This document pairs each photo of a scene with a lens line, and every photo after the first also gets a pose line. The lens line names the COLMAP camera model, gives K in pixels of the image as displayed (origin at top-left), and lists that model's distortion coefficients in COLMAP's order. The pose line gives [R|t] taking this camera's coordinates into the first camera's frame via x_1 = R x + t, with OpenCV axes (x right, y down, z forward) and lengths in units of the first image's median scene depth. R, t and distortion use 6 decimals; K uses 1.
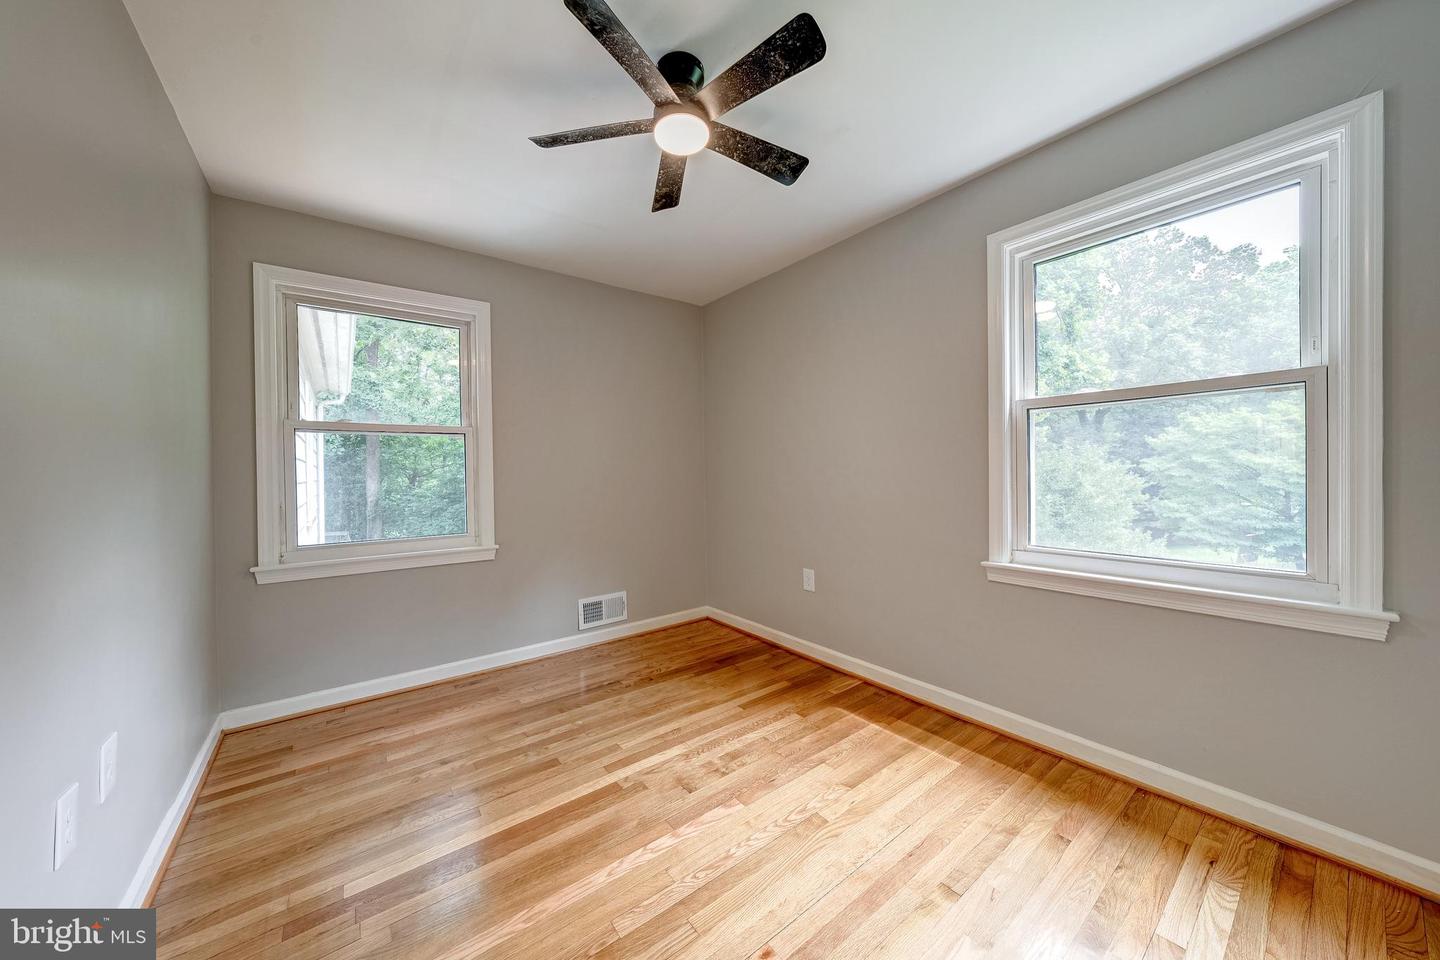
lens RADIAL K [[488.9, 0, 718.2], [0, 488.9, 476.5], [0, 0, 1]] dist [0.000498, -0.000022]
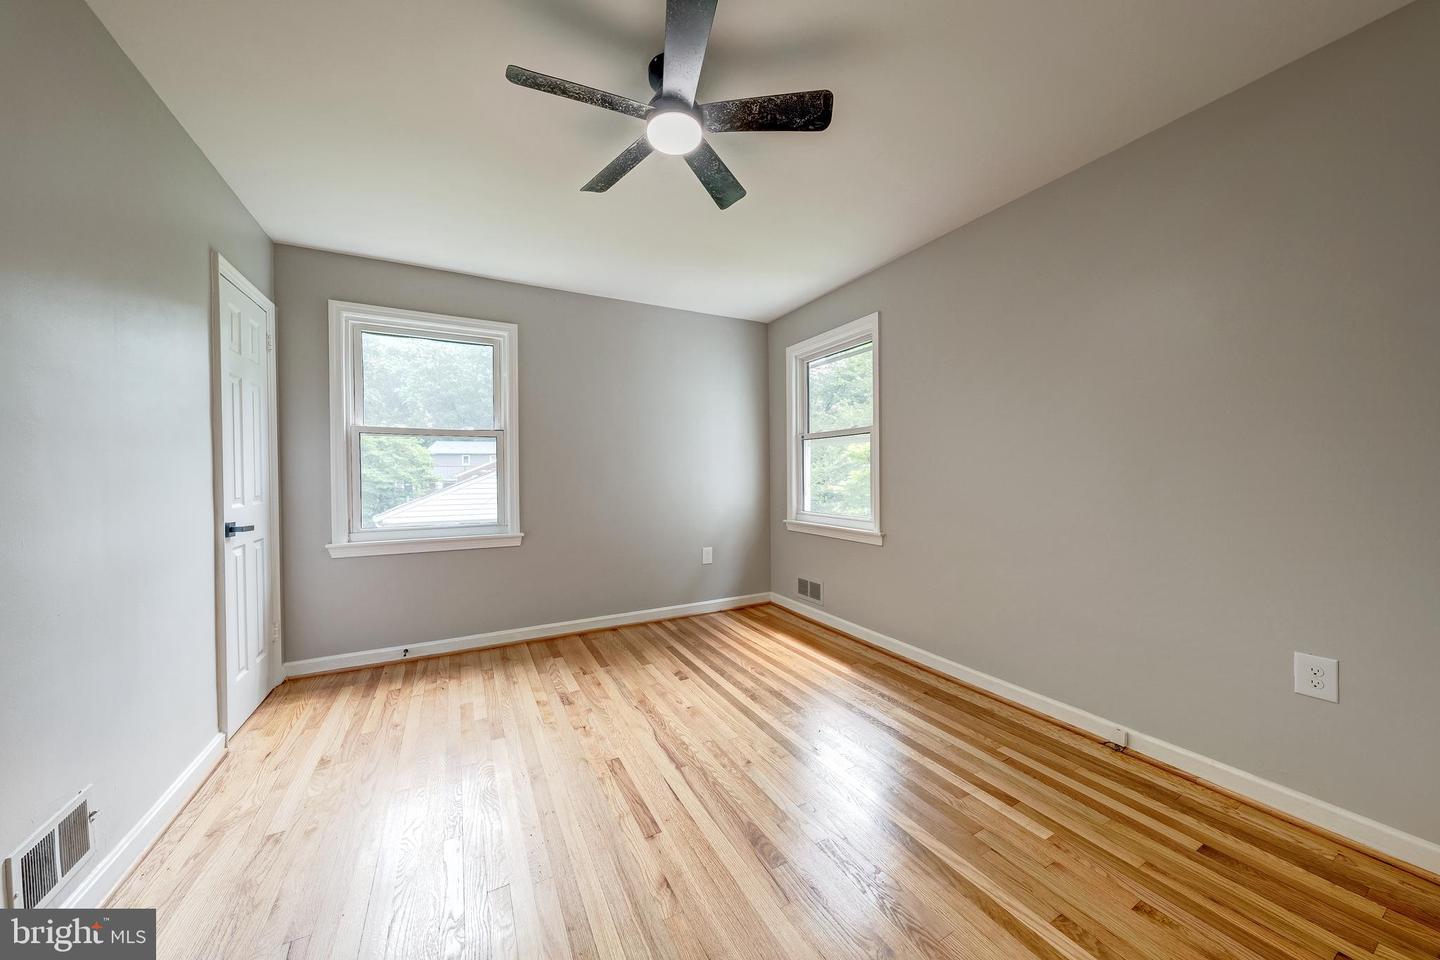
lens RADIAL K [[488.9, 0, 718.8], [0, 488.9, 479.9], [0, 0, 1]] dist [0.000498, -0.000022]
pose [[0.155749, 0.001043, 0.987796, -0.777506], [0.011872, 0.999925, -0.002928, 0.021356], [-0.987725, 0.012183, 0.155725, -0.321465]]
